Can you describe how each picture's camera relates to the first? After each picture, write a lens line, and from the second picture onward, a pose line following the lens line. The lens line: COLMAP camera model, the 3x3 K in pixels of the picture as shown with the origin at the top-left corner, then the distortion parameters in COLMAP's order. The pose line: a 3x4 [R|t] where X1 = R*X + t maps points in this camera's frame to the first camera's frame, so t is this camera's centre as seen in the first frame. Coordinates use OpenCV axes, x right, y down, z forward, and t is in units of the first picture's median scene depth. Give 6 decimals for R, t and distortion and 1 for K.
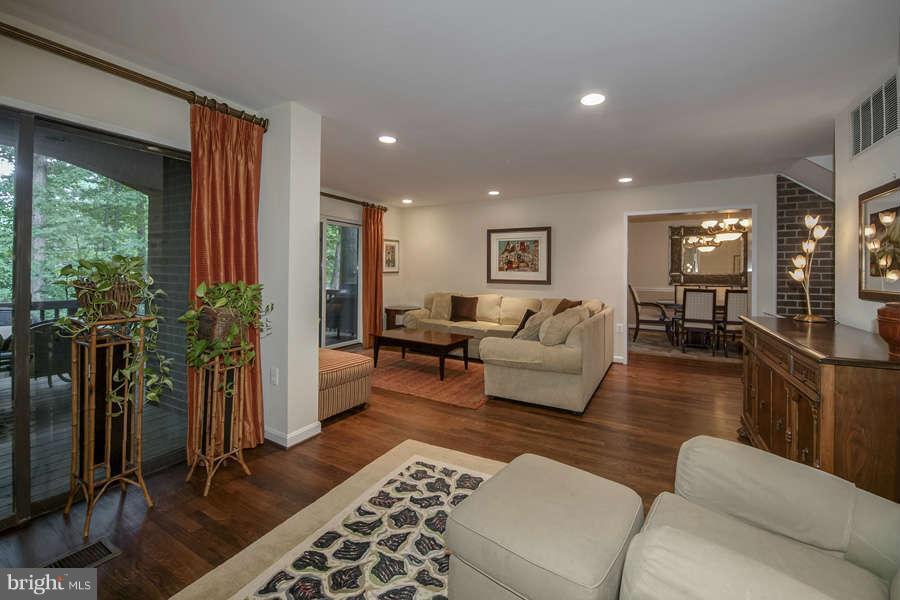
lens RADIAL K [[381.1, 0, 449.1], [0, 381.1, 267.2], [0, 0, 1]] dist [0.002900, -0.008989]
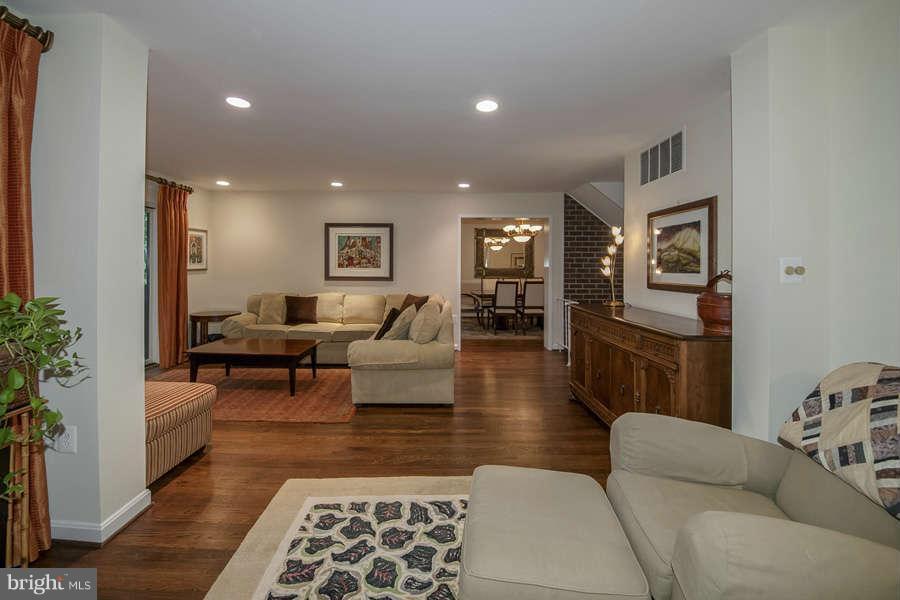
lens RADIAL K [[370.1, 0, 446.2], [0, 370.1, 265.1], [0, 0, 1]] dist [0.014491, -0.016111]
pose [[0.868793, -0.003289, 0.495164, -0.119676], [-0.001760, 0.999951, 0.009729, -0.007189], [-0.495172, -0.009324, 0.868745, 0.089137]]
